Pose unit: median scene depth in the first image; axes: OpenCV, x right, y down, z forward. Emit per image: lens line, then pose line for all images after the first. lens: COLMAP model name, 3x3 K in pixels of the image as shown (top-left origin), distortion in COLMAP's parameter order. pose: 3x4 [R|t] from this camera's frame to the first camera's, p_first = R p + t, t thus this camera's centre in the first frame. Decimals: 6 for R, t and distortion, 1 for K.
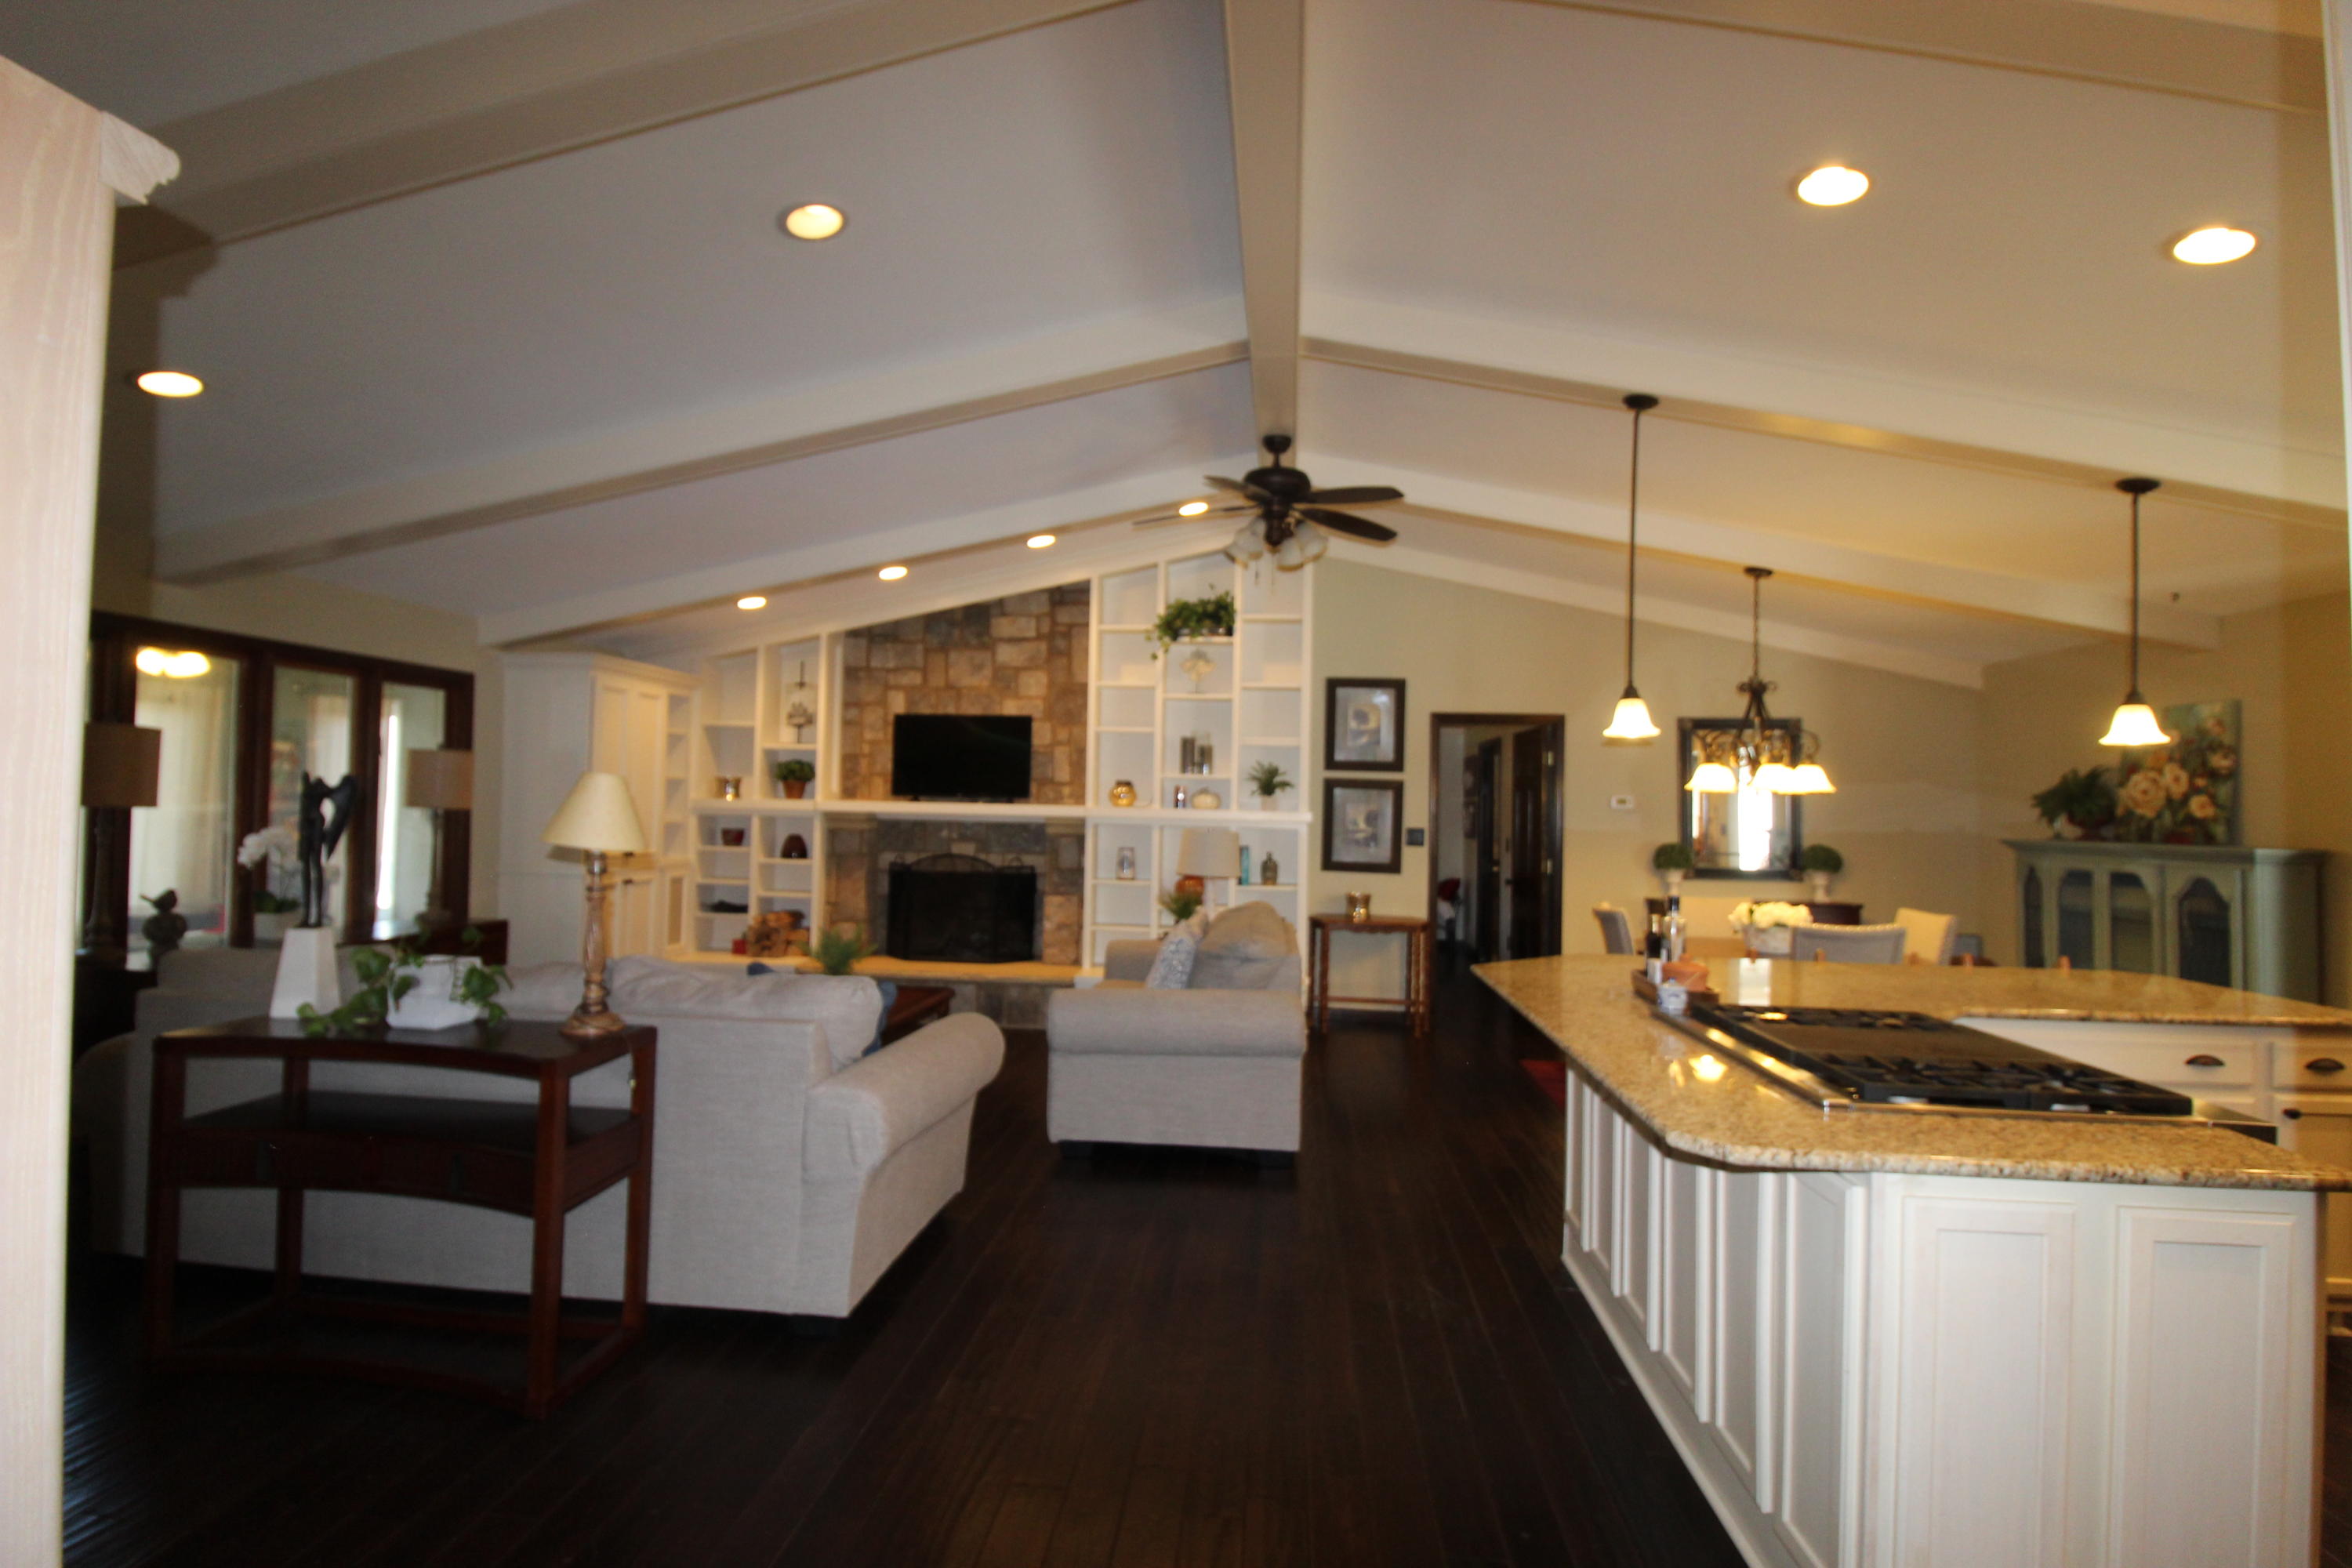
lens RADIAL K [[1090.0, 0, 1159.8], [0, 1090.0, 767.6], [0, 0, 1]] dist [-0.000894, -0.011476]
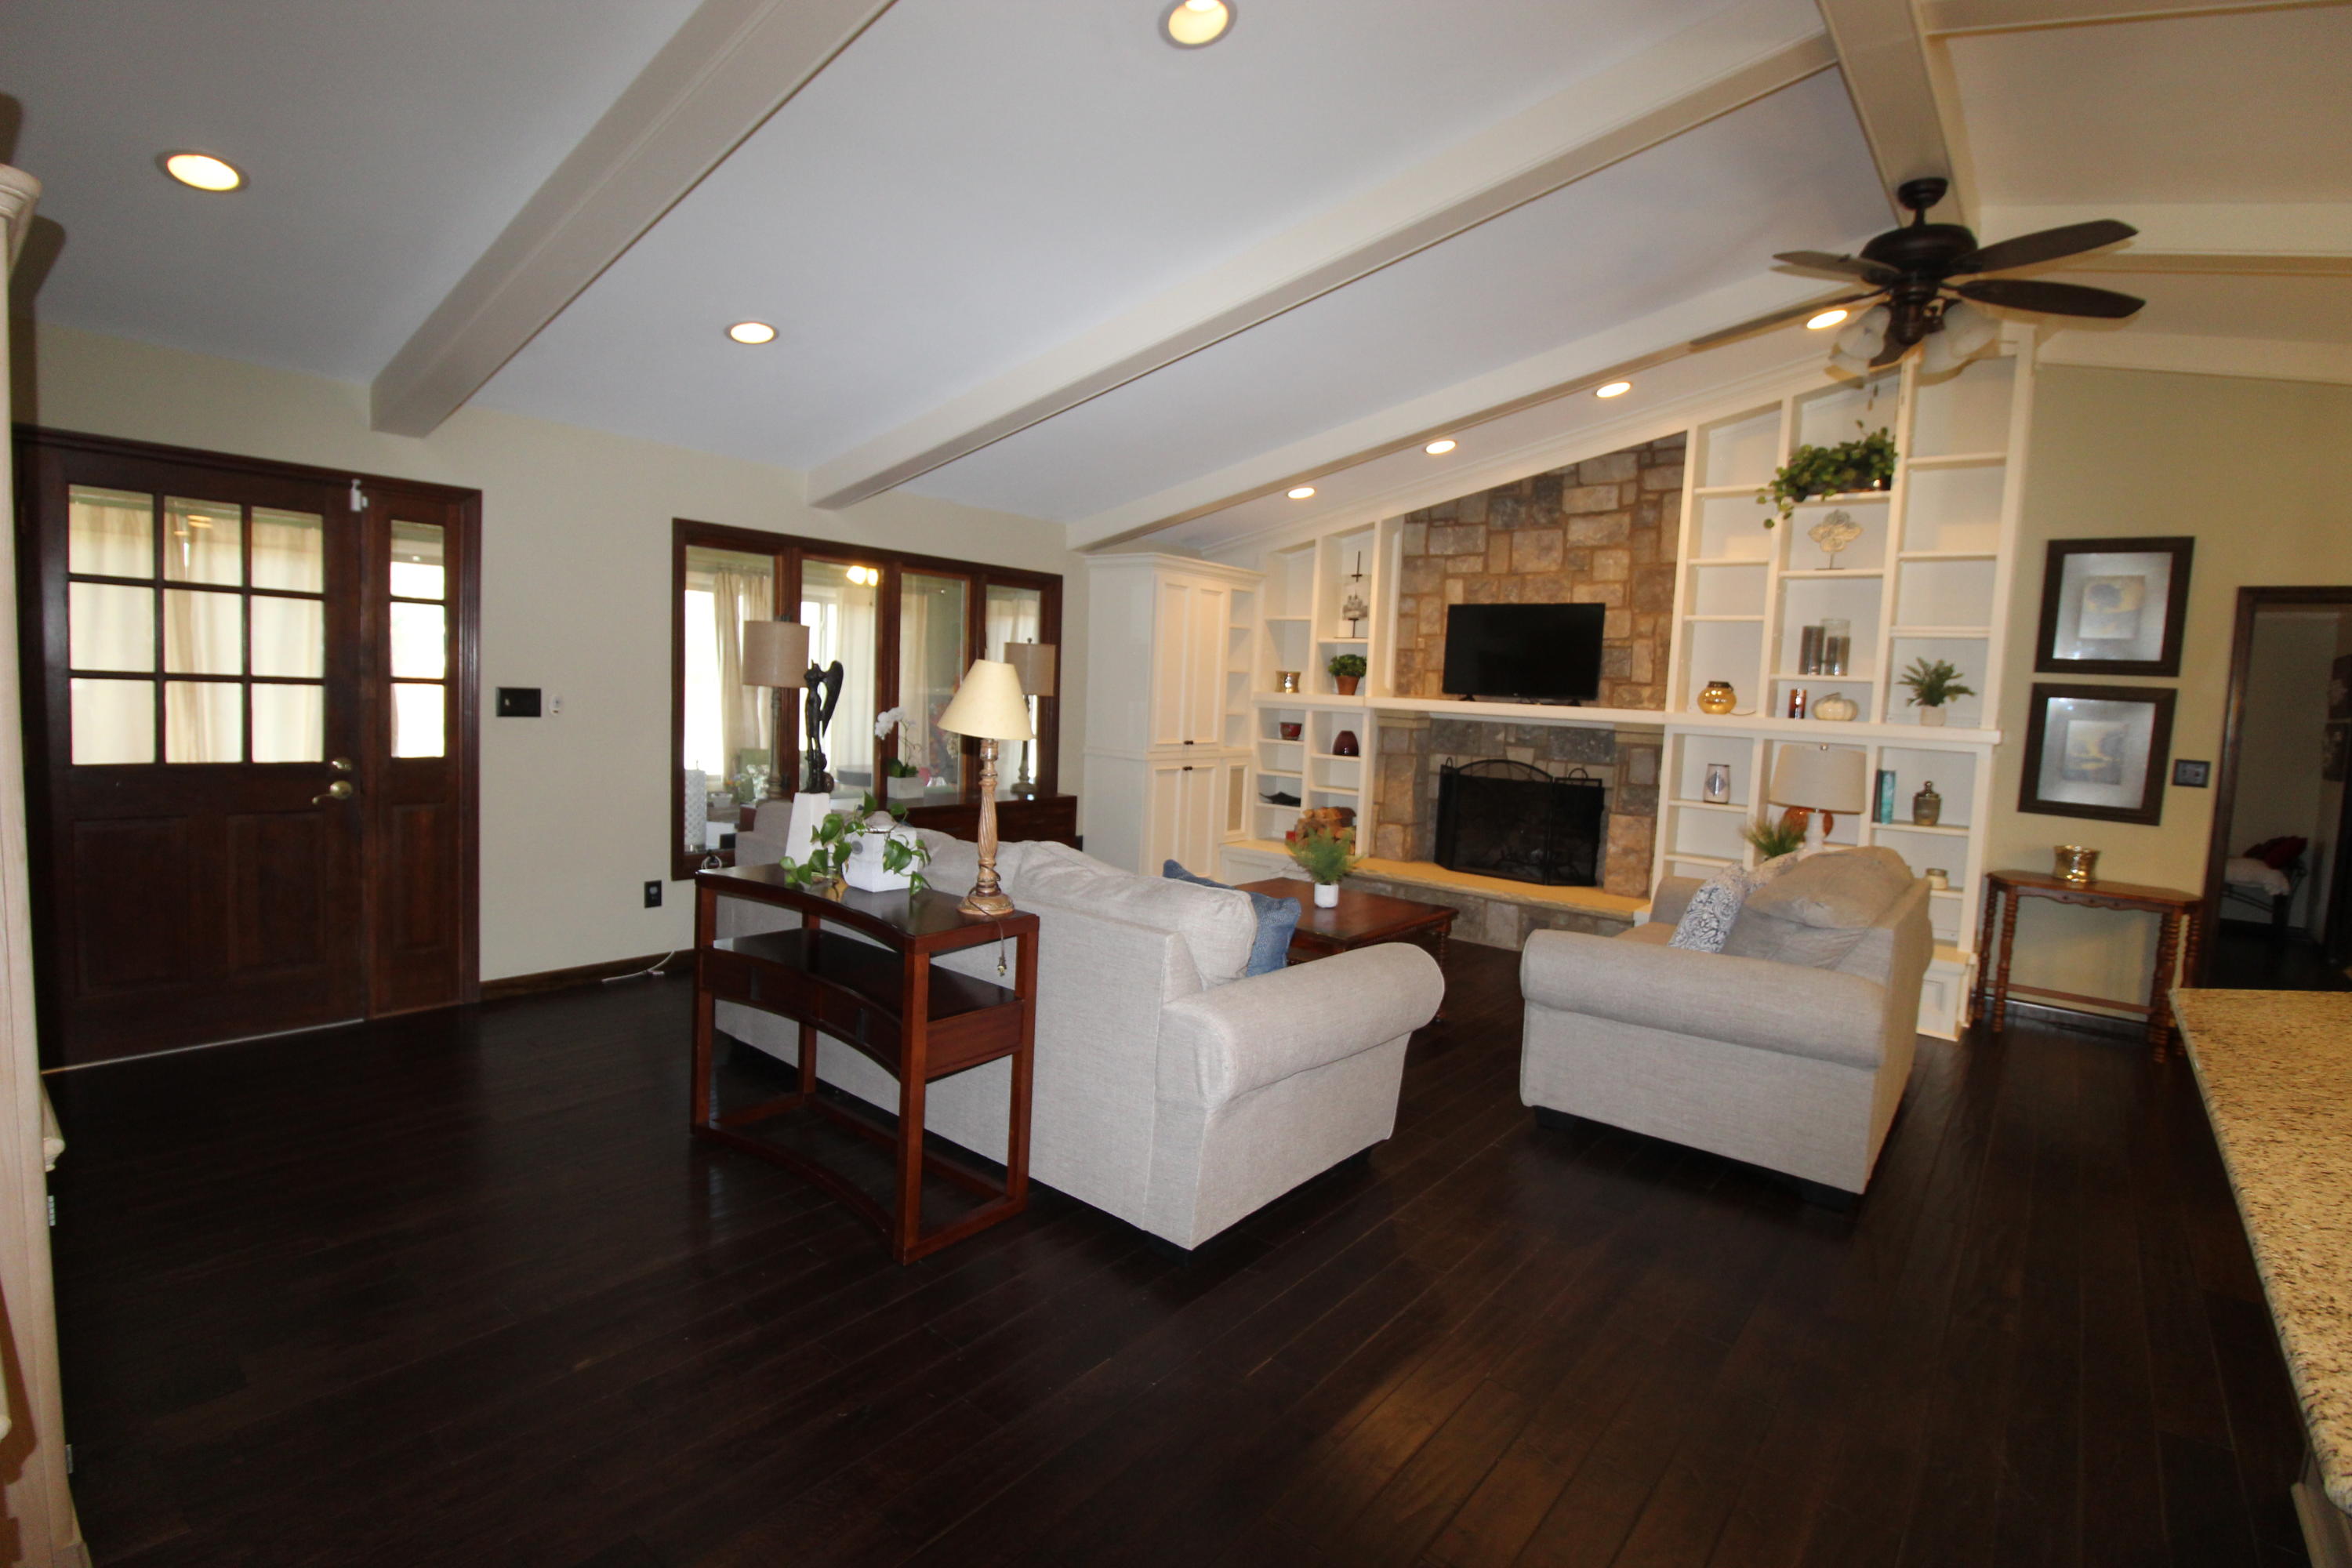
lens RADIAL K [[1090.0, 0, 1159.8], [0, 1090.0, 767.6], [0, 0, 1]] dist [-0.000894, -0.011476]
pose [[0.834619, 0.060442, -0.547501, 0.067127], [-0.009218, 0.995355, 0.095831, 0.001919], [0.550750, -0.074936, 0.831299, 0.093033]]
